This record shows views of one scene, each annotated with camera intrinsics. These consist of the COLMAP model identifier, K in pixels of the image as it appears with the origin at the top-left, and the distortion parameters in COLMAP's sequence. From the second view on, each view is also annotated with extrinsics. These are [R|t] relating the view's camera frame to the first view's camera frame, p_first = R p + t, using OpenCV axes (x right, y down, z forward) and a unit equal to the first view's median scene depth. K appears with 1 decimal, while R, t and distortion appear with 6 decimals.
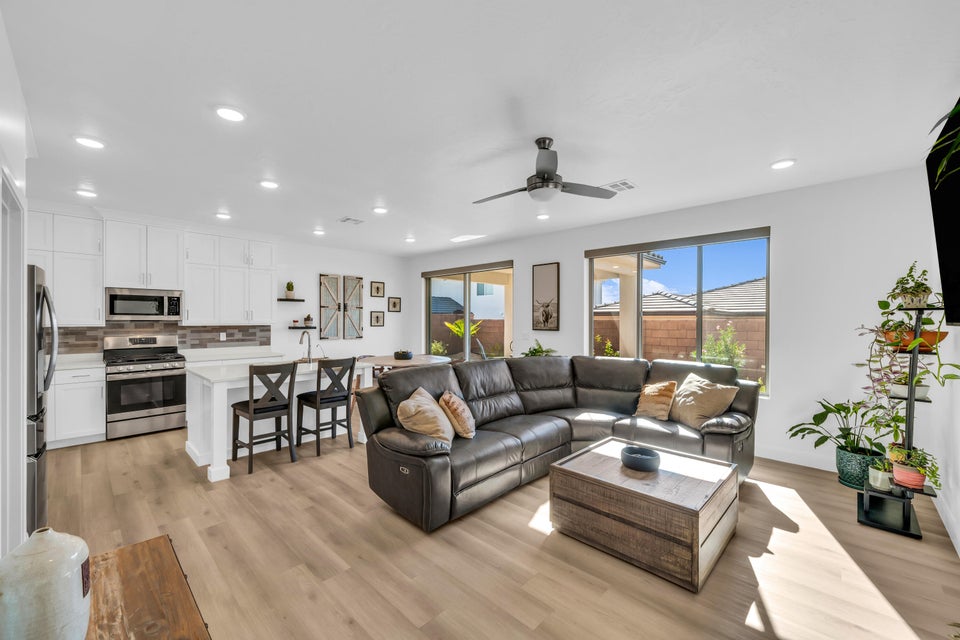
lens RADIAL K [[390.5, 0, 471.4], [0, 390.5, 319.3], [0, 0, 1]] dist [0.001192, 0.000056]
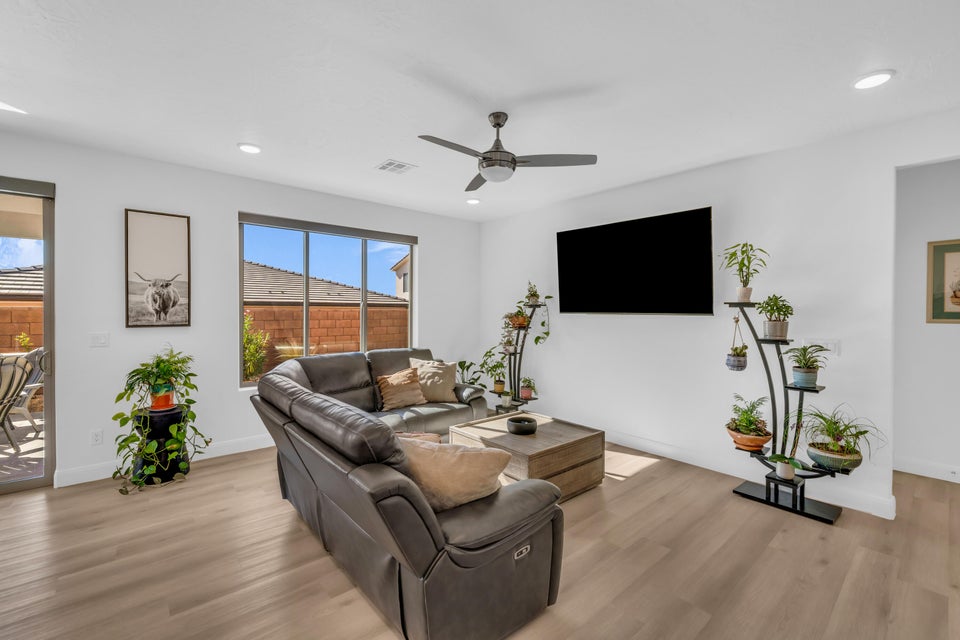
lens RADIAL K [[407.0, 0, 479.7], [0, 407.0, 313.1], [0, 0, 1]] dist [0.001419, 0.000051]
pose [[0.080966, -0.007080, 0.996692, -0.386374], [-0.008375, 0.999935, 0.007784, -0.000996], [-0.996682, -0.008978, 0.080902, 0.476025]]
